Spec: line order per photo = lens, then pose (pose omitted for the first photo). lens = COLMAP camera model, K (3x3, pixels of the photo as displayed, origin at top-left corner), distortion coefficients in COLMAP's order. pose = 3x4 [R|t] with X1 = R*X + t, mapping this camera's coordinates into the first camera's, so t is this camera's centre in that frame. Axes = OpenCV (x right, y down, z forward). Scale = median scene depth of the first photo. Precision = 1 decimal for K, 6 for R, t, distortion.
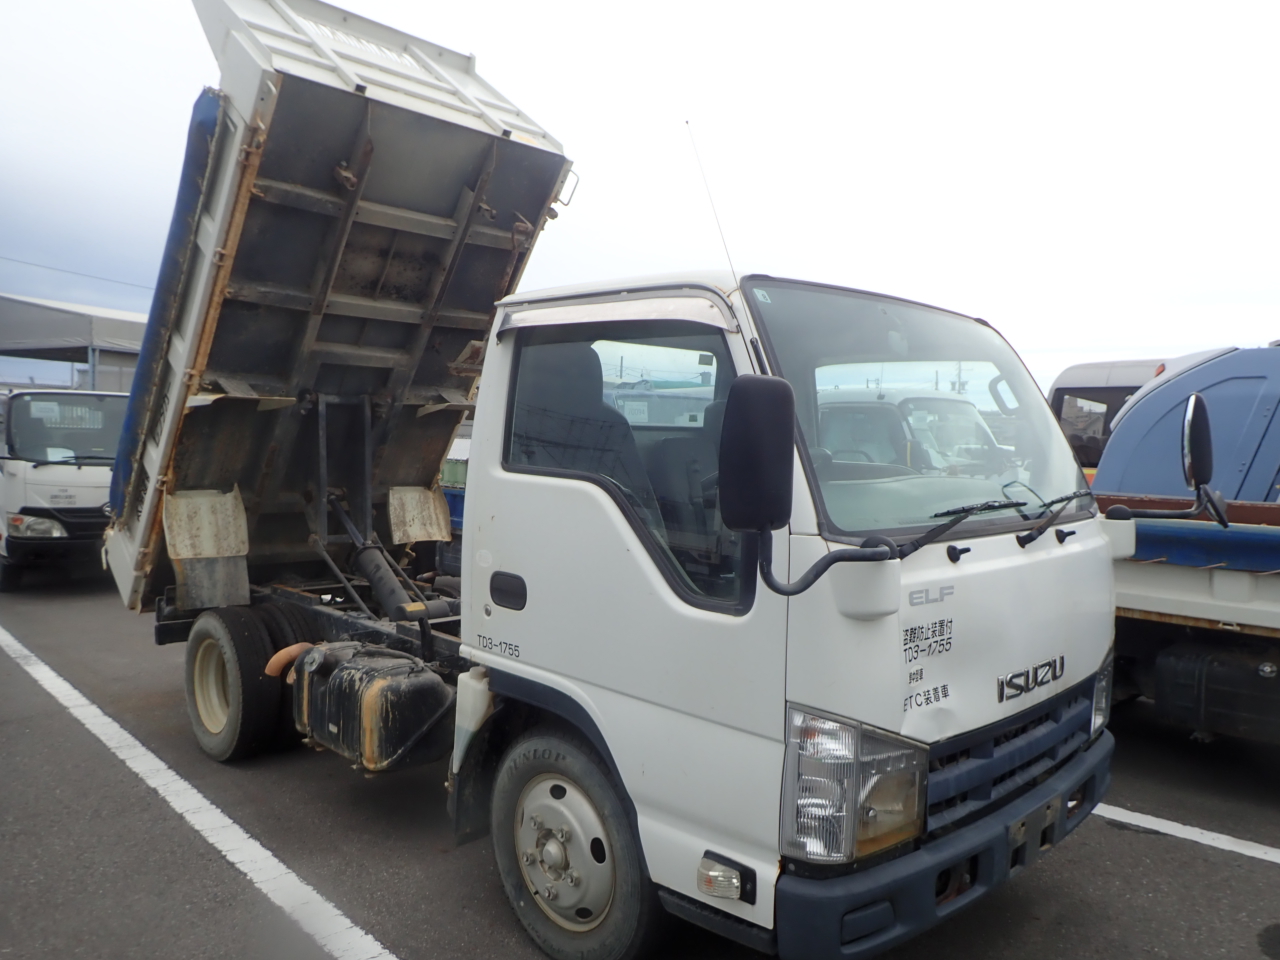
lens RADIAL K [[940.5, 0, 636.3], [0, 940.5, 473.7], [0, 0, 1]] dist [-0.005741, 0.003494]
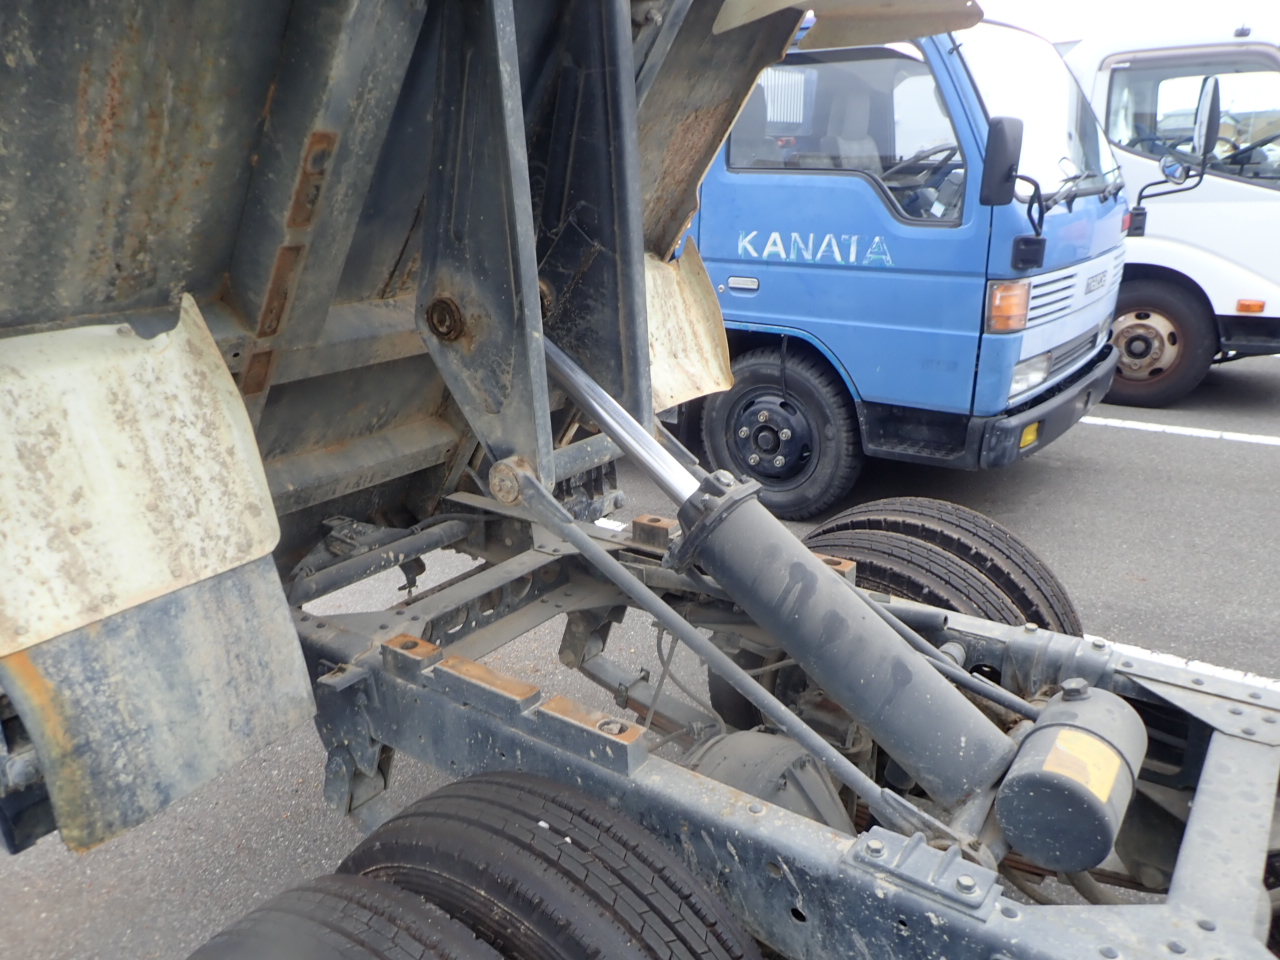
lens RADIAL K [[940.5, 0, 637.6], [0, 940.5, 475.0], [0, 0, 1]] dist [-0.005741, 0.003494]
pose [[0.986972, -0.091229, 0.132528, -0.346485], [0.051270, 0.959097, 0.278395, -0.007690], [-0.152505, -0.267974, 0.951279, 0.730304]]
